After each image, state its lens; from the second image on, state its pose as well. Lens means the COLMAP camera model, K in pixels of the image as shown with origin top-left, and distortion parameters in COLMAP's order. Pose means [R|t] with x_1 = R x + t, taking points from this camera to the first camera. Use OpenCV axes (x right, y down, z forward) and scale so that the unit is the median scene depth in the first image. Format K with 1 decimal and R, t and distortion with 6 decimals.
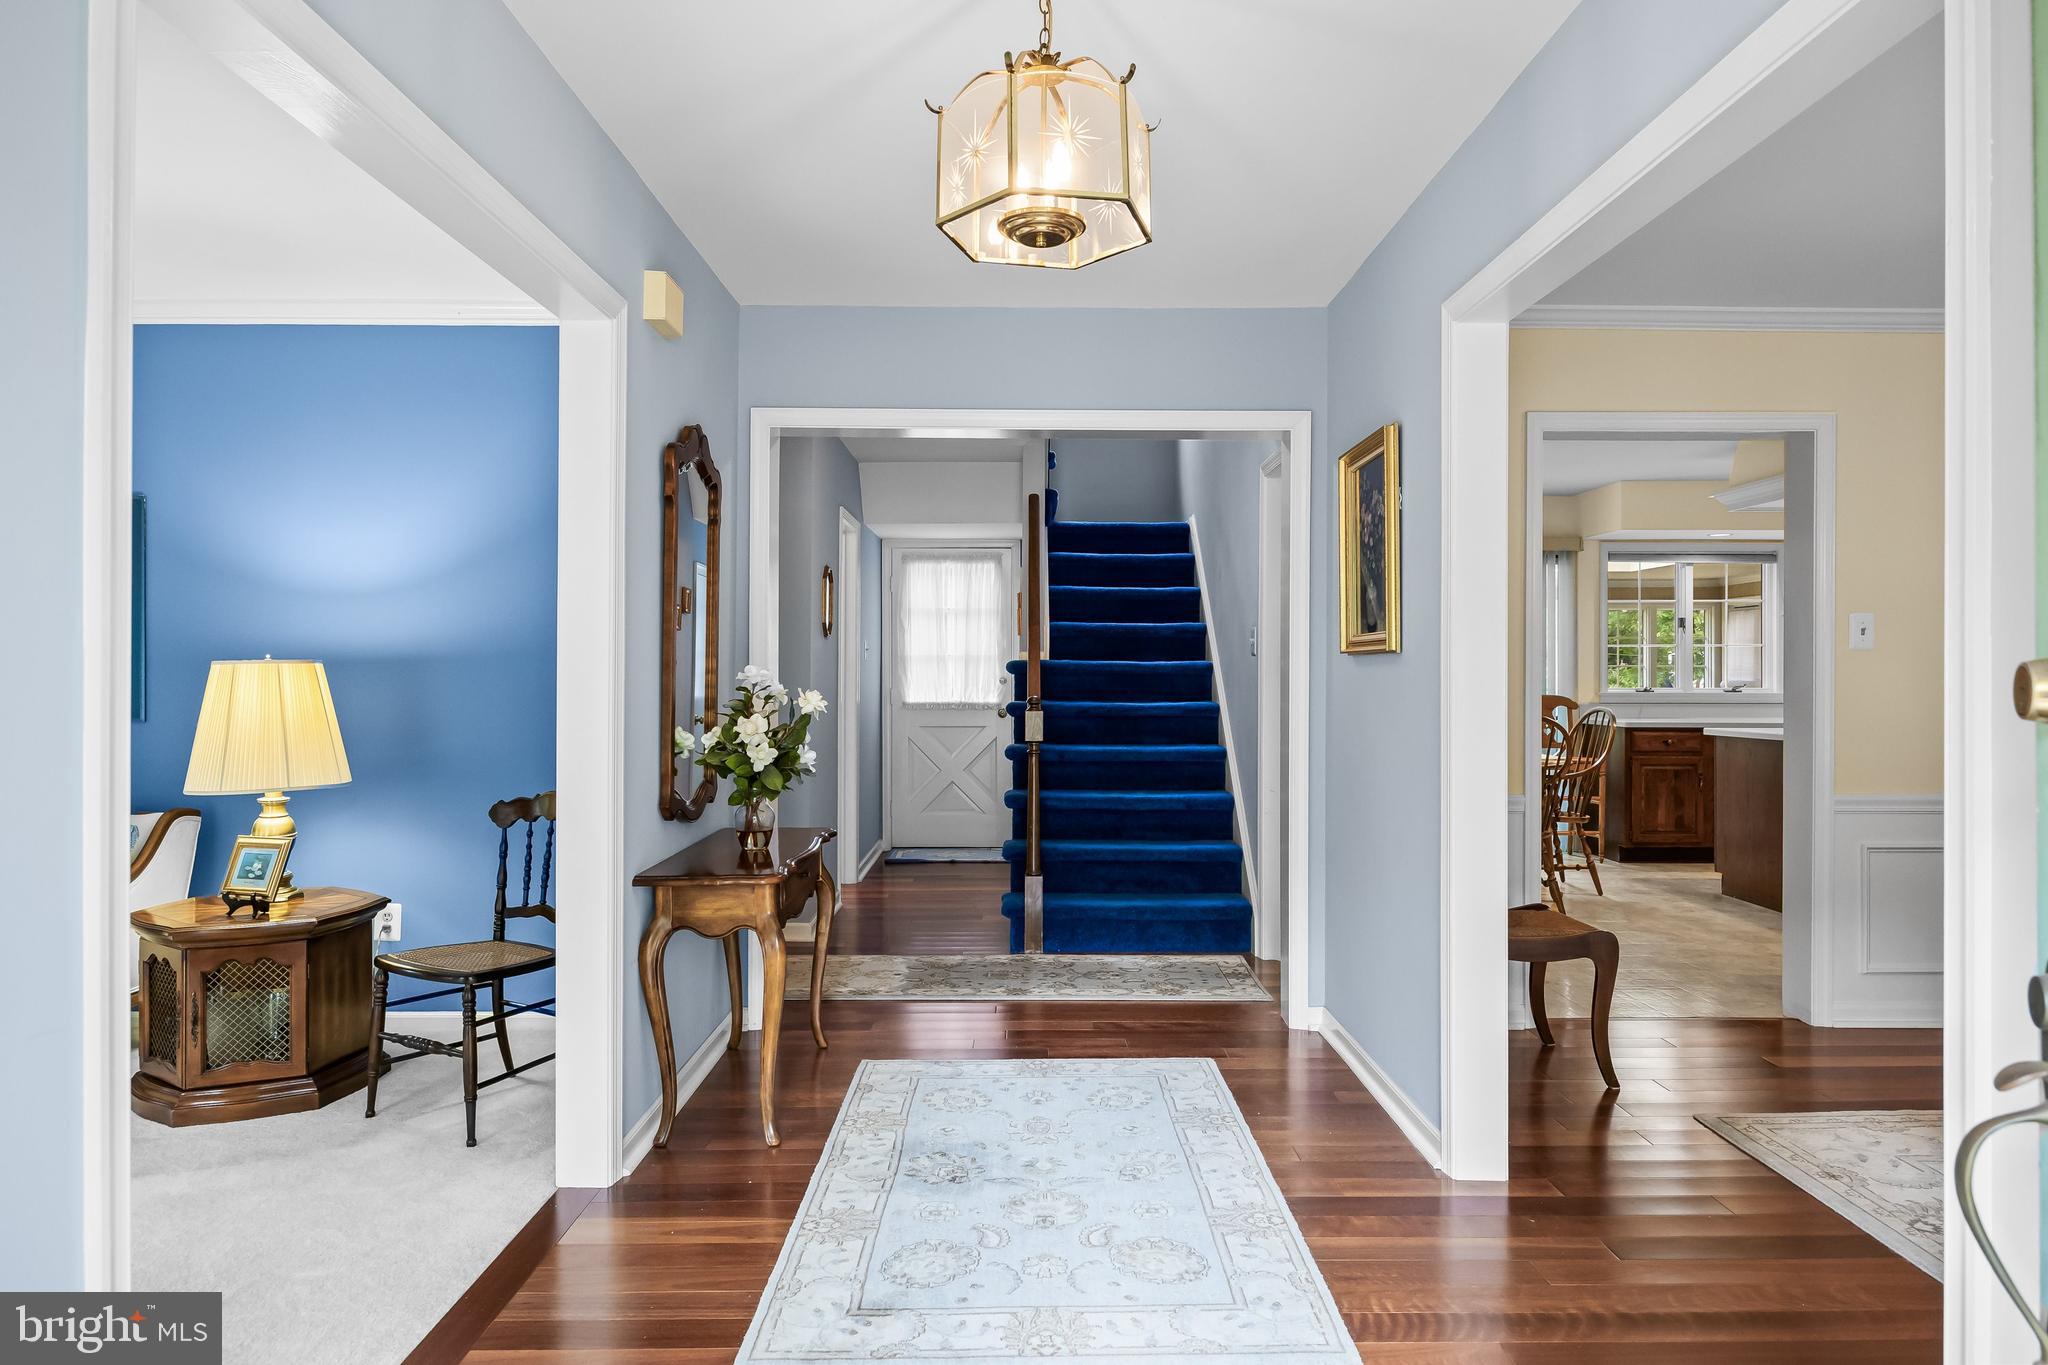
lens RADIAL K [[1069.9, 0, 1018.2], [0, 1069.9, 674.4], [0, 0, 1]] dist [-0.001738, -0.001064]
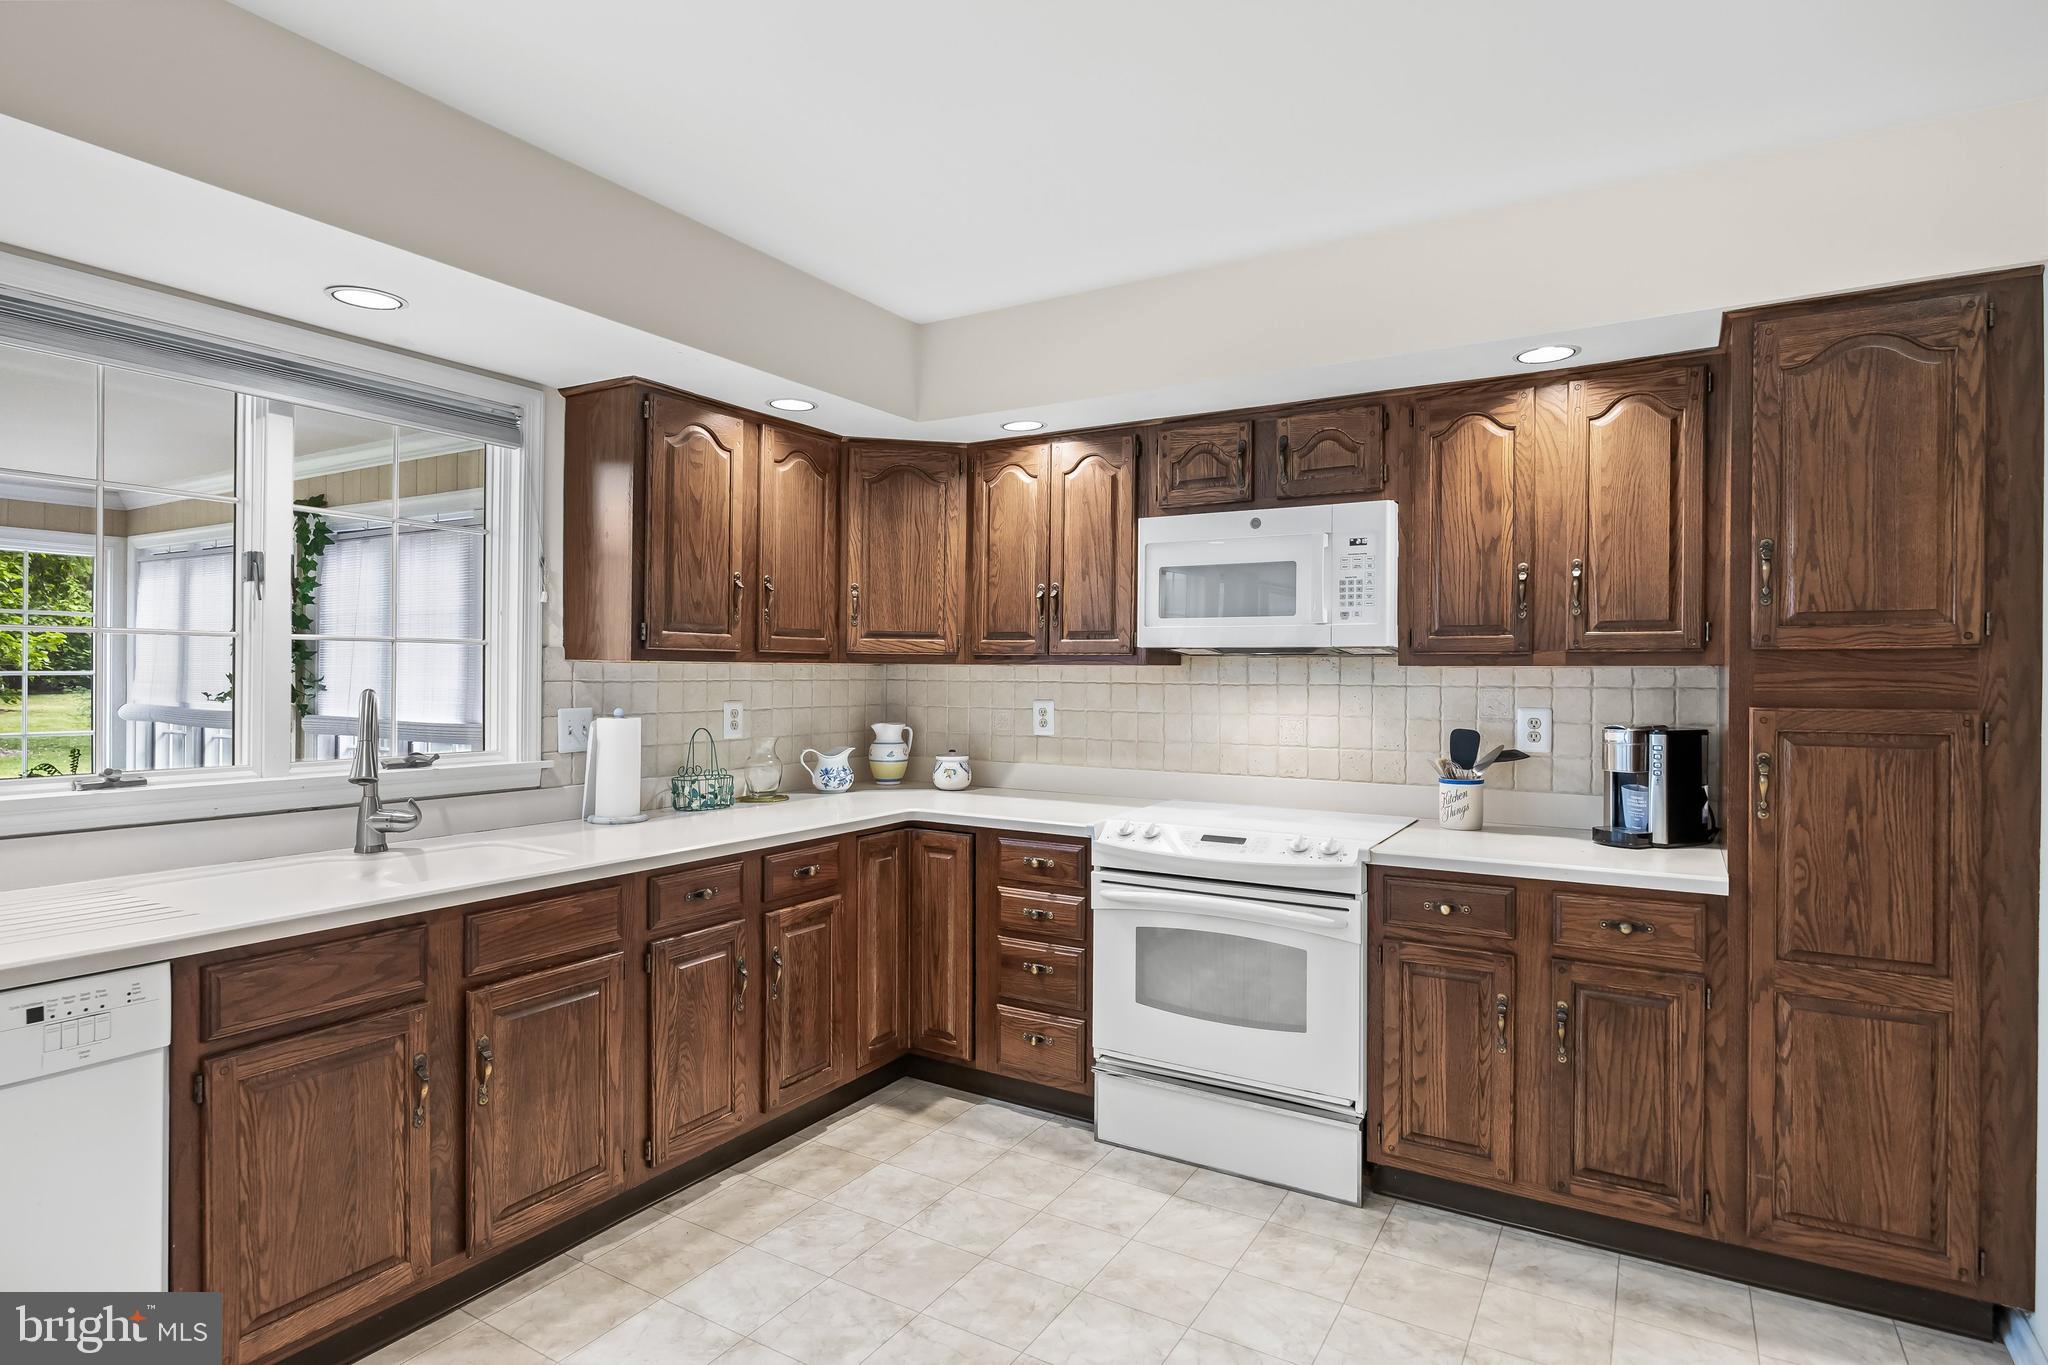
lens RADIAL K [[1069.9, 0, 1018.2], [0, 1069.9, 674.4], [0, 0, 1]] dist [-0.001738, -0.001064]
pose [[0.512545, -0.003490, 0.858654, 0.457829], [-0.001705, 0.999986, 0.005082, -0.017012], [-0.858659, -0.004069, 0.512531, 0.626940]]
